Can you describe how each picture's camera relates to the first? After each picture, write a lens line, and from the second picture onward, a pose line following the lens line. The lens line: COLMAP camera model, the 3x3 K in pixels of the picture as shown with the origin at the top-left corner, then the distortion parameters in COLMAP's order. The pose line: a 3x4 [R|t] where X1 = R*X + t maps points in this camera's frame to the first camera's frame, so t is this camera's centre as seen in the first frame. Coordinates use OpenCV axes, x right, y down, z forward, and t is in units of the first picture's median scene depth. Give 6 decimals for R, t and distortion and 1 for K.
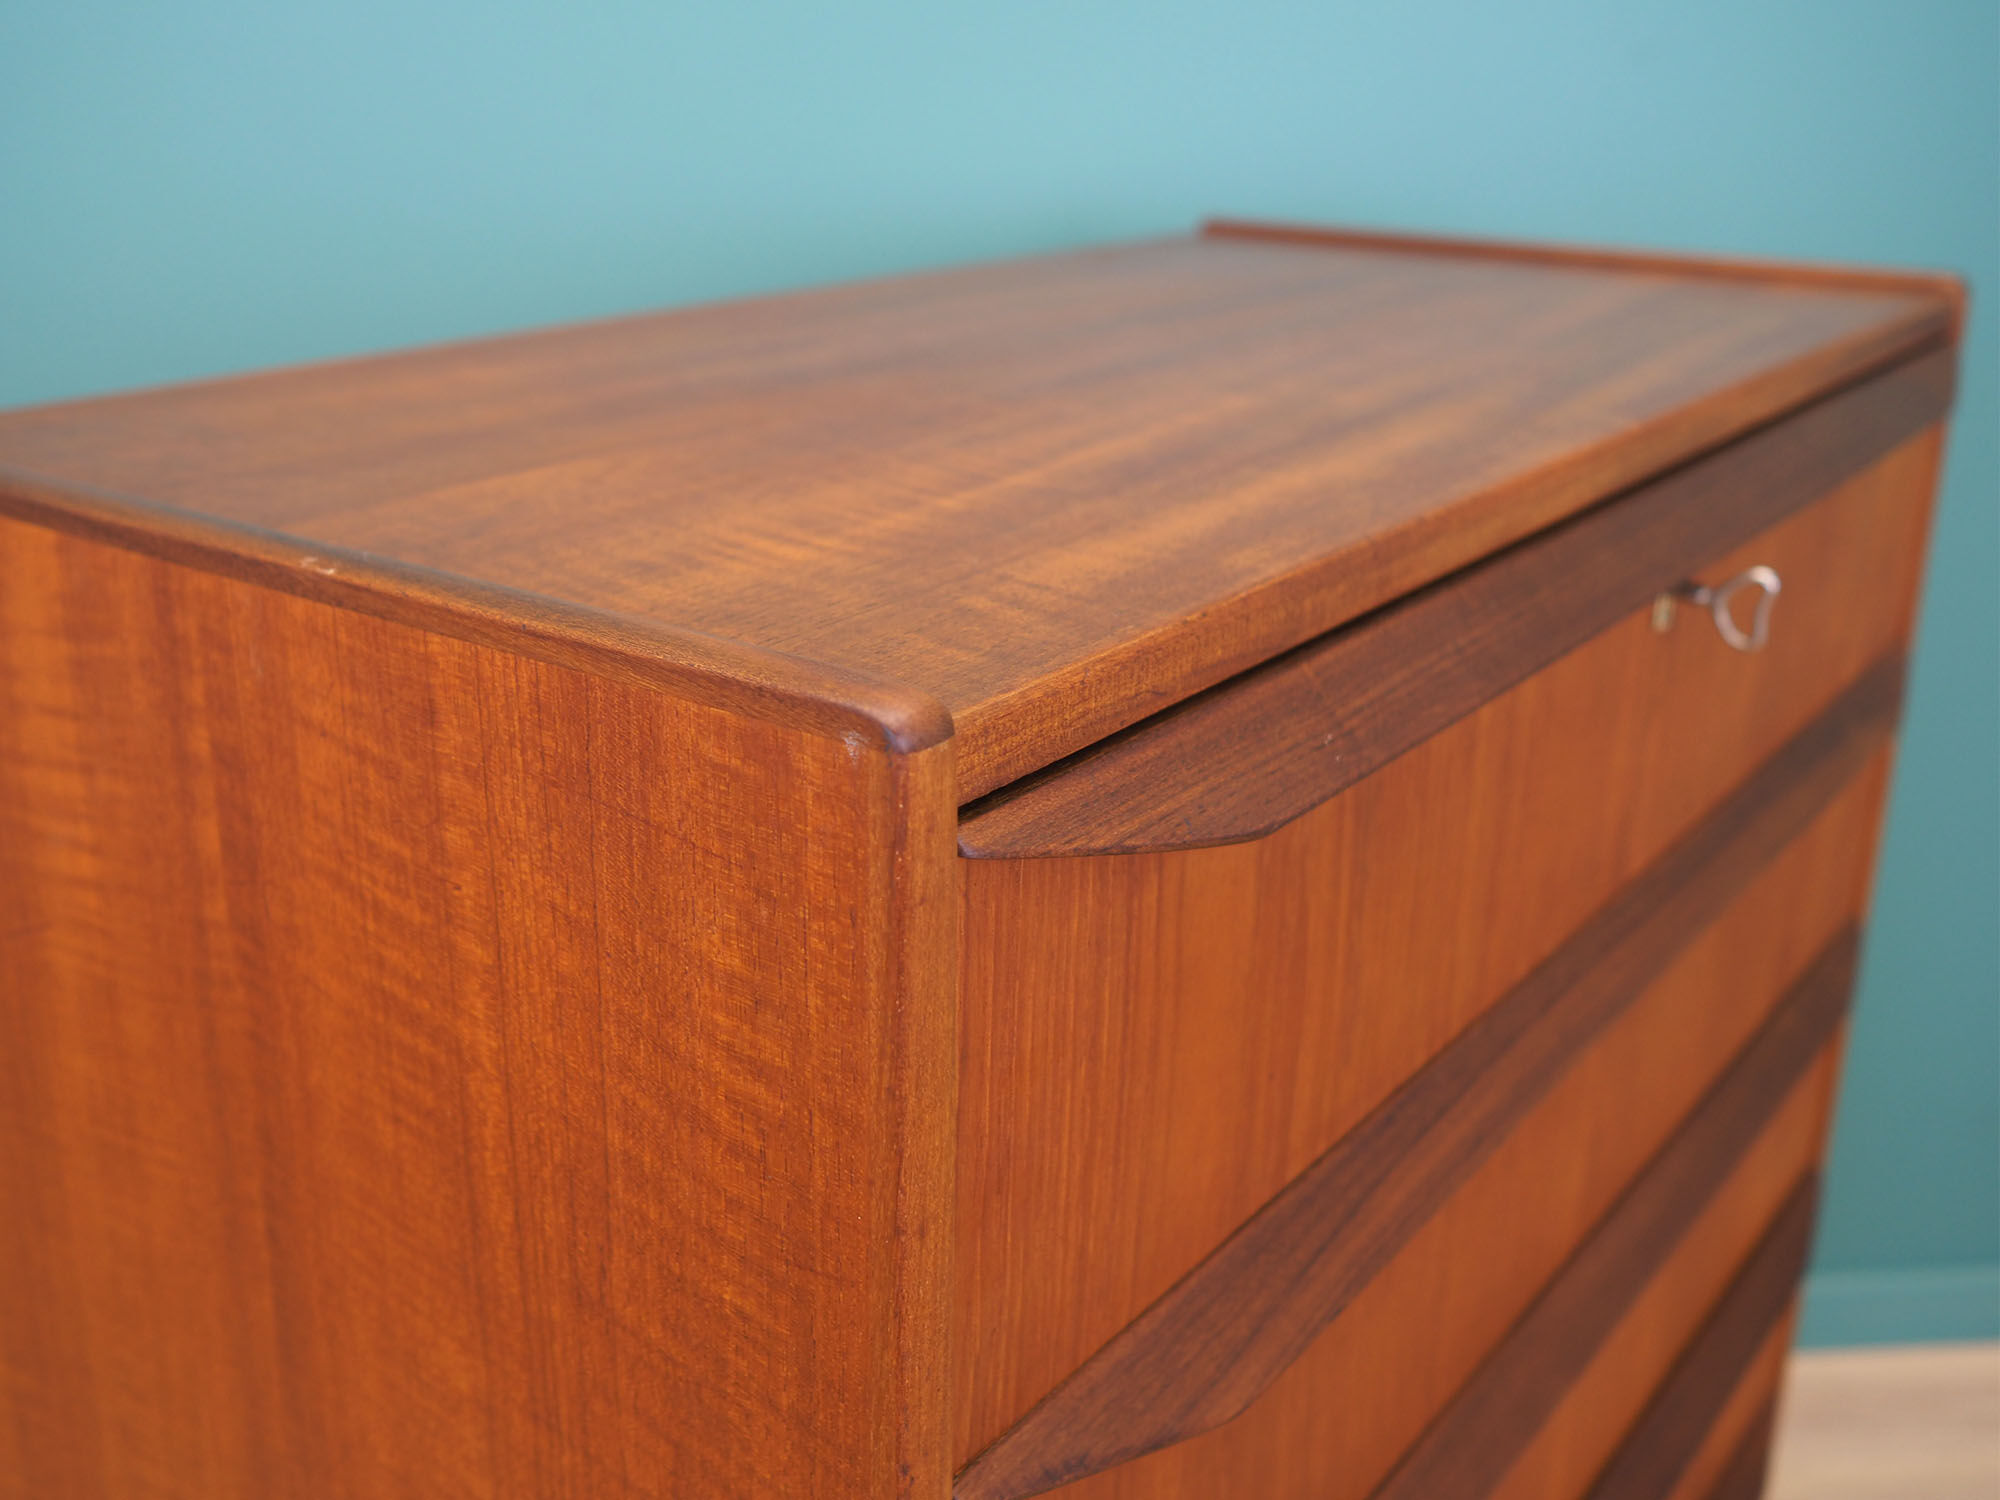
lens RADIAL K [[2102.5, 0, 970.4], [0, 2102.5, 713.7], [0, 0, 1]] dist [-0.056750, 0.000000]
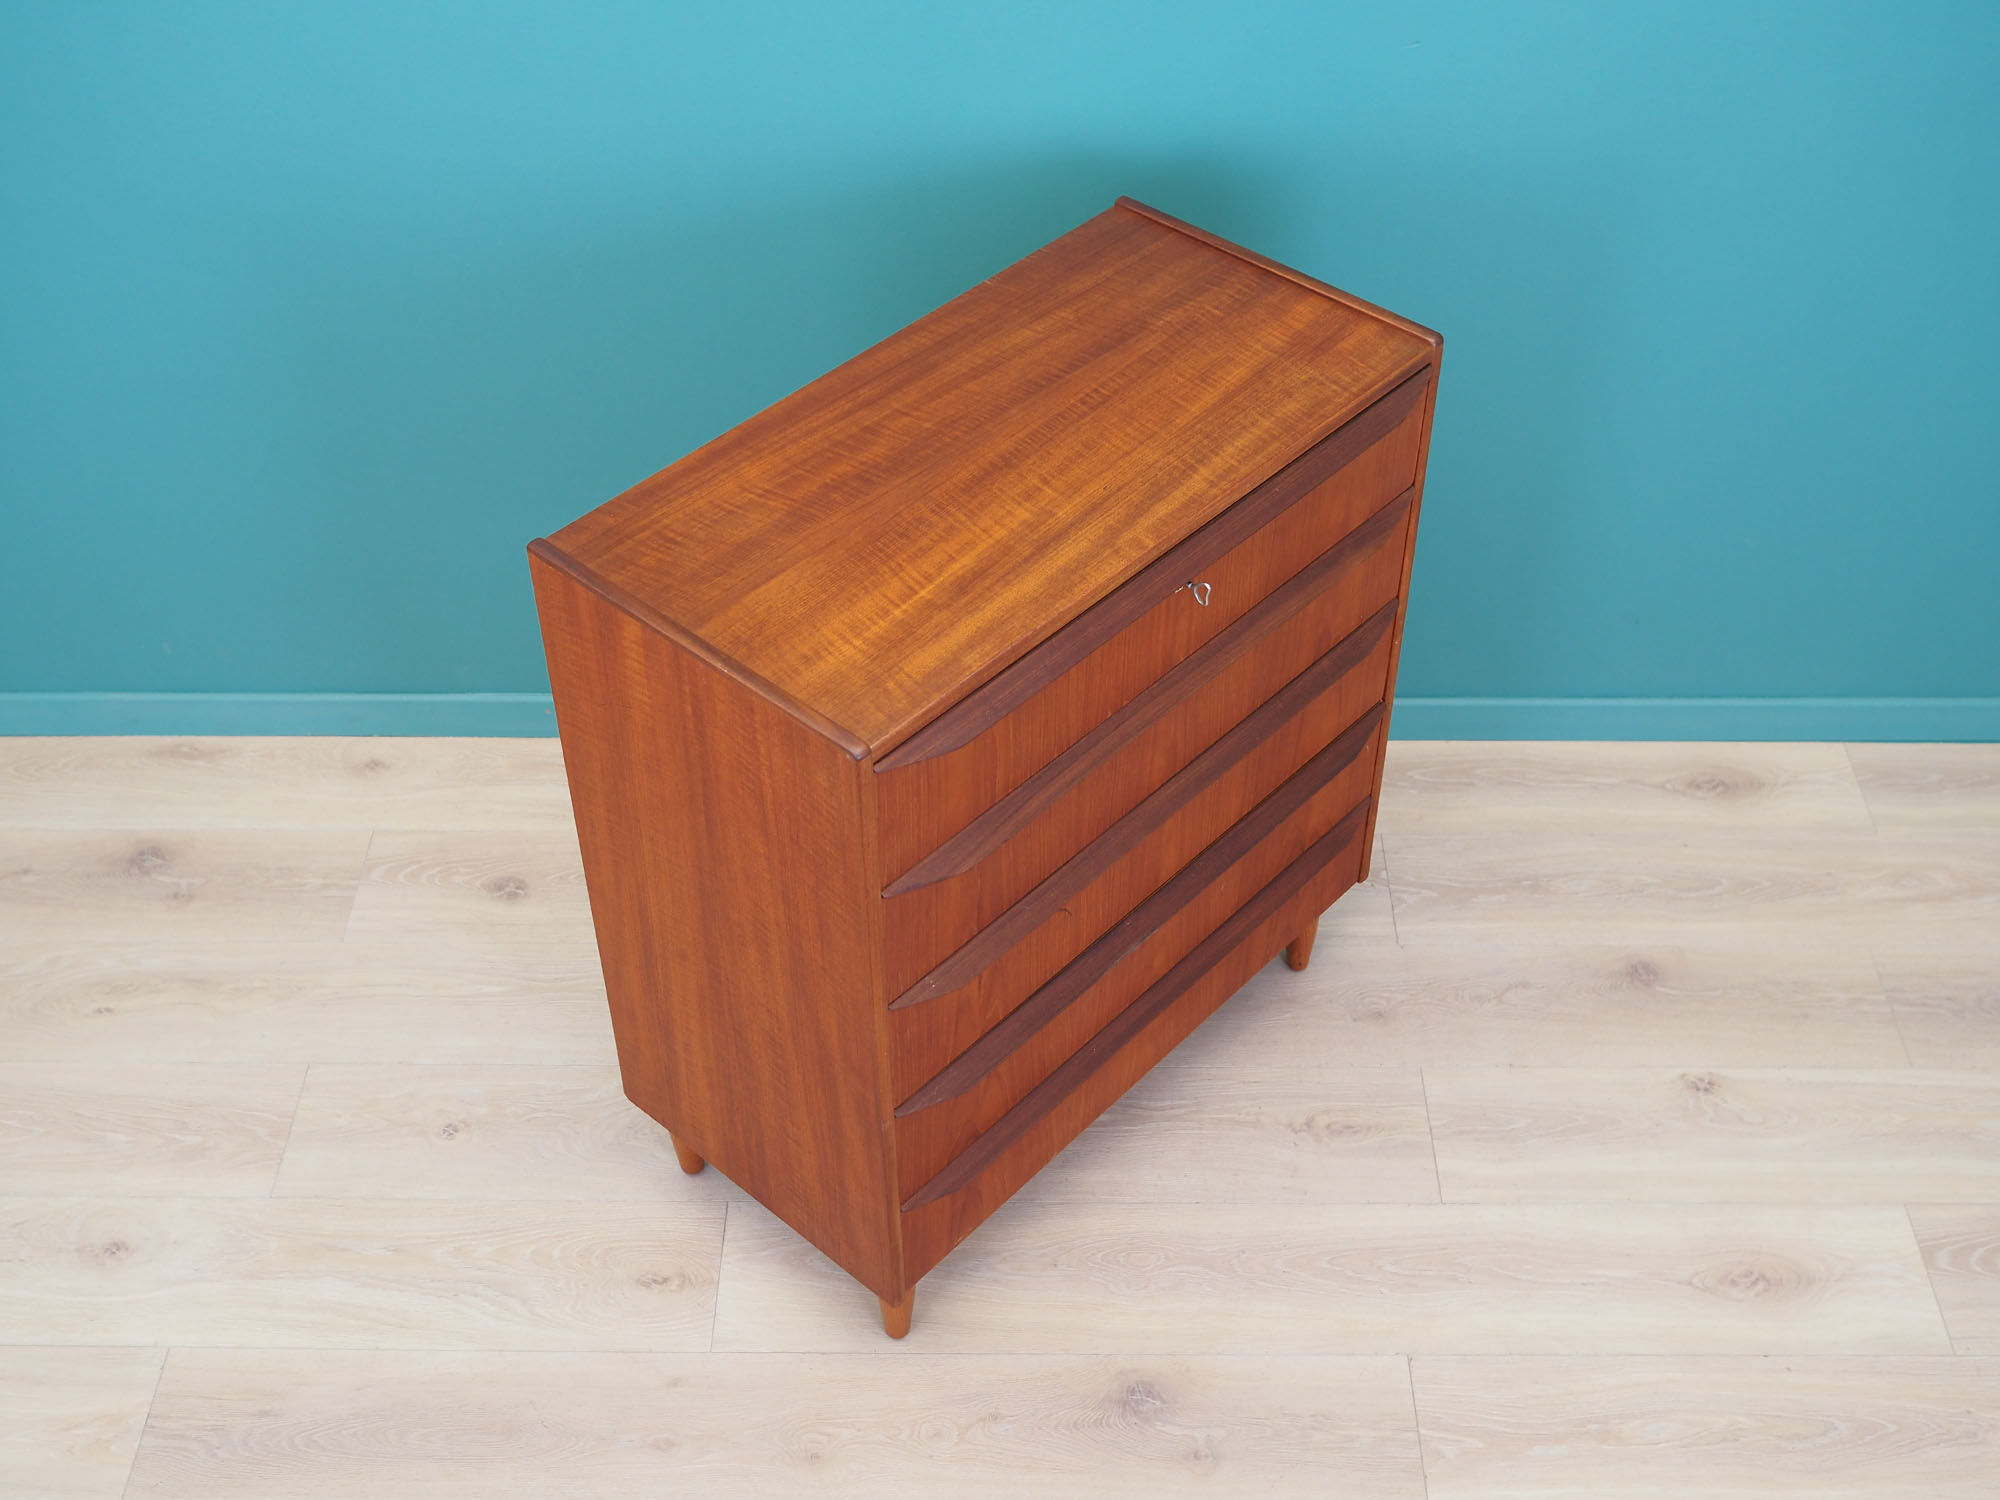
lens RADIAL K [[2251.2, 0, 998.4], [0, 2251.2, 744.0], [0, 0, 1]] dist [0.011393, 0.000000]
pose [[0.994997, 0.054781, -0.083552, 0.527160], [-0.017576, 0.919211, 0.393373, -1.512513], [0.098351, -0.389936, 0.915574, -2.687472]]
